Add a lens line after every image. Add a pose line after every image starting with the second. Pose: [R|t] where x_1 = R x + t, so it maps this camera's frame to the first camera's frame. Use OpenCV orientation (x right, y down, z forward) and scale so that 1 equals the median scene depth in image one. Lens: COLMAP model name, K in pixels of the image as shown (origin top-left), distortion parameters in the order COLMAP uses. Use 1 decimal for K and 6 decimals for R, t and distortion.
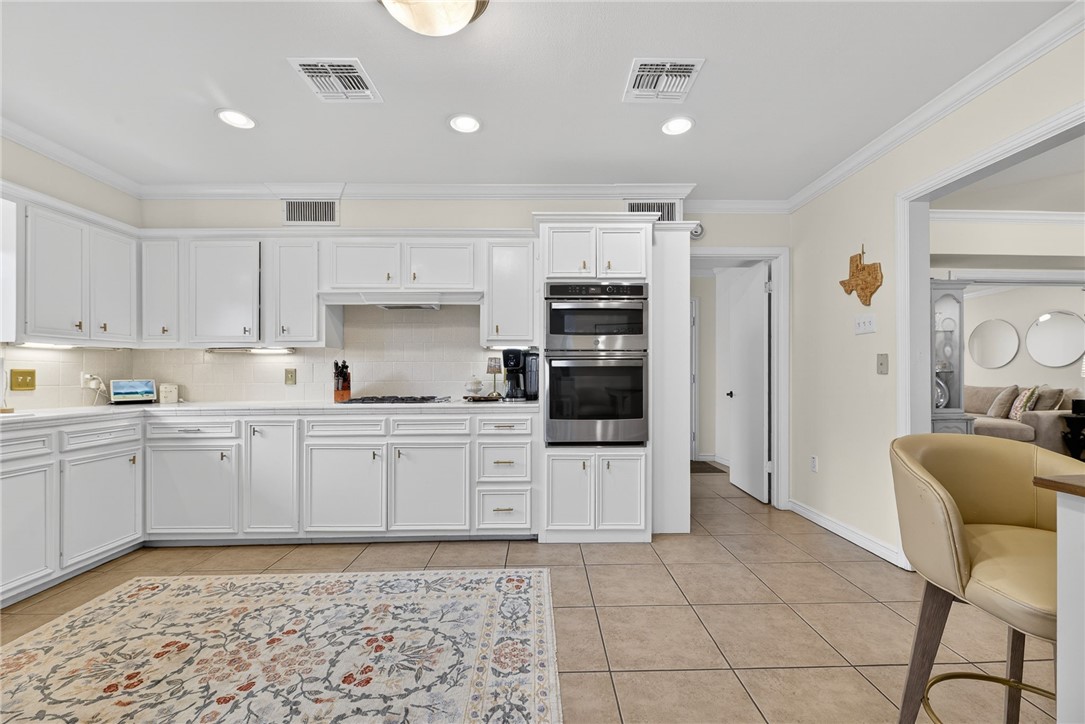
lens RADIAL K [[467.9, 0, 532.3], [0, 467.9, 382.7], [0, 0, 1]] dist [-0.002184, -0.000291]
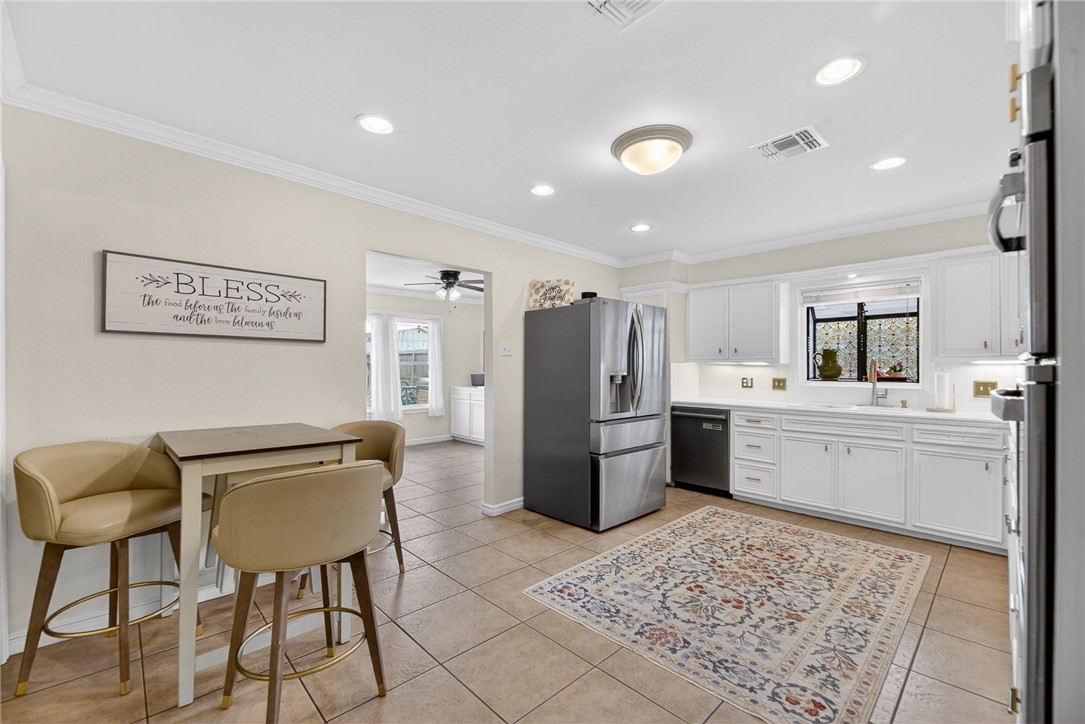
lens RADIAL K [[467.9, 0, 543.8], [0, 467.9, 363.8], [0, 0, 1]] dist [-0.002184, -0.000291]
pose [[-0.747149, -0.003458, -0.664647, 0.871311], [-0.003634, 0.999993, -0.001117, -0.093830], [0.664647, 0.001580, -0.747156, 1.521665]]
